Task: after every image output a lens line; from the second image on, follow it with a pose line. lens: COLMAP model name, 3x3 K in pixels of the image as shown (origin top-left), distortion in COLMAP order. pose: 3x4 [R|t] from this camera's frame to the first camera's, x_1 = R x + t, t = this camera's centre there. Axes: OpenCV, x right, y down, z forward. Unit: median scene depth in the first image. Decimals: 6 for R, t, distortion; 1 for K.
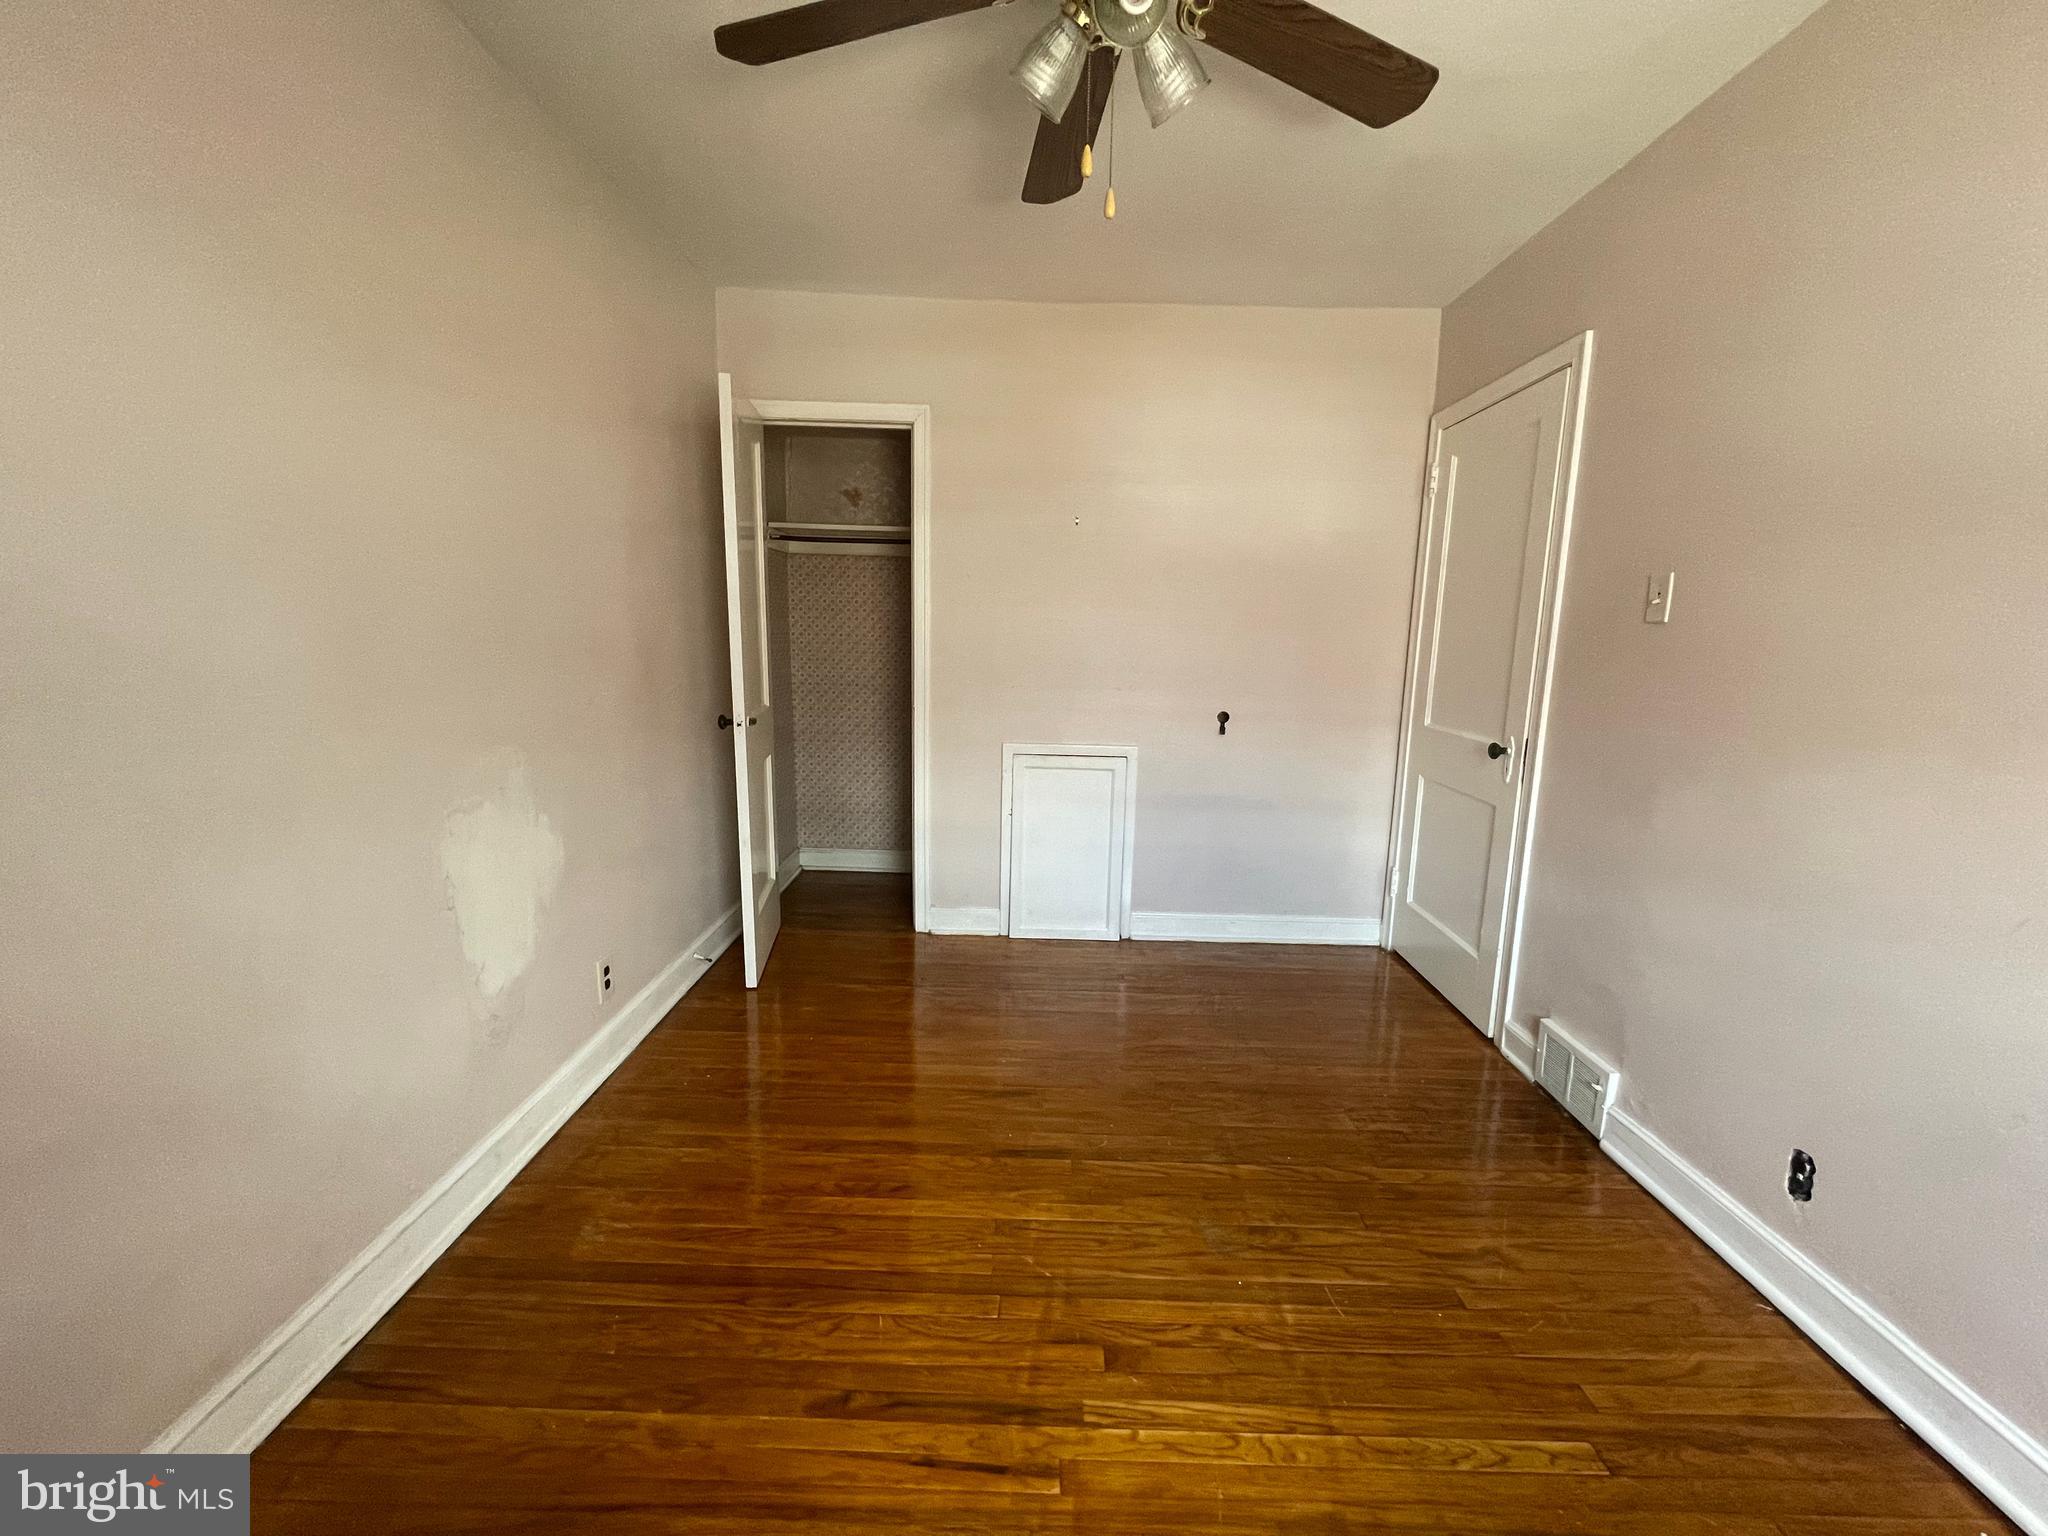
lens RADIAL K [[829.6, 0, 1025.4], [0, 829.6, 768.8], [0, 0, 1]] dist [-0.002814, 0.000403]
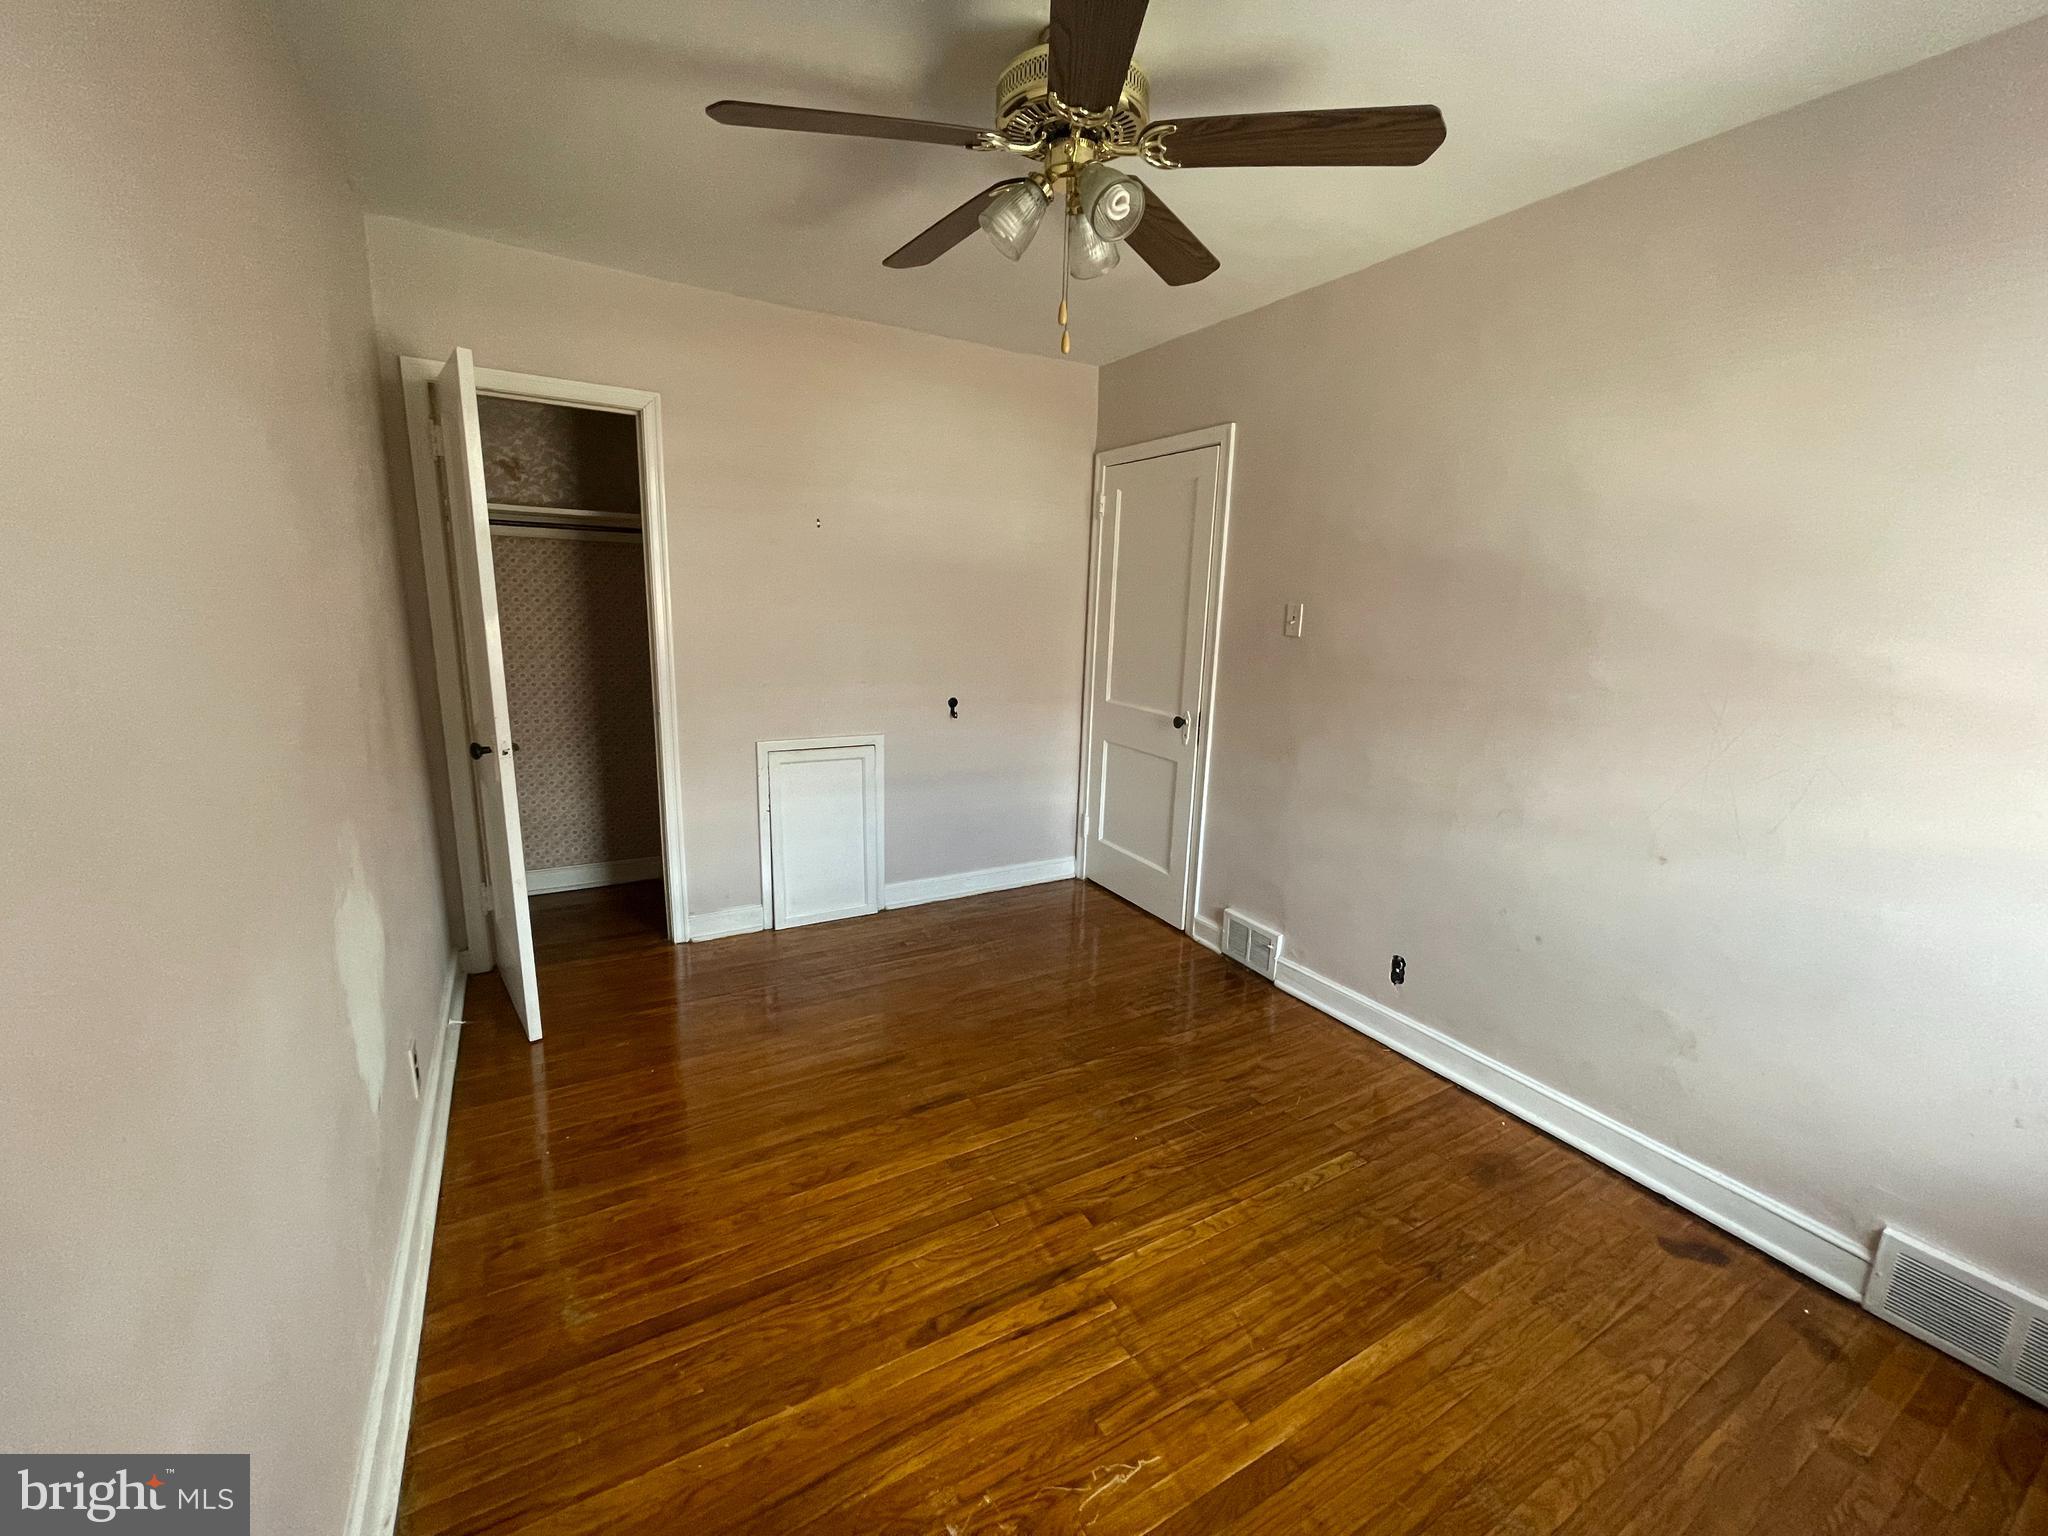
lens RADIAL K [[829.6, 0, 1028.9], [0, 829.6, 769.8], [0, 0, 1]] dist [-0.002814, 0.000403]
pose [[0.856360, -0.101891, 0.506226, -0.429901], [0.072672, 0.994363, 0.077206, -0.085128], [-0.511239, -0.029327, 0.858938, -0.055567]]
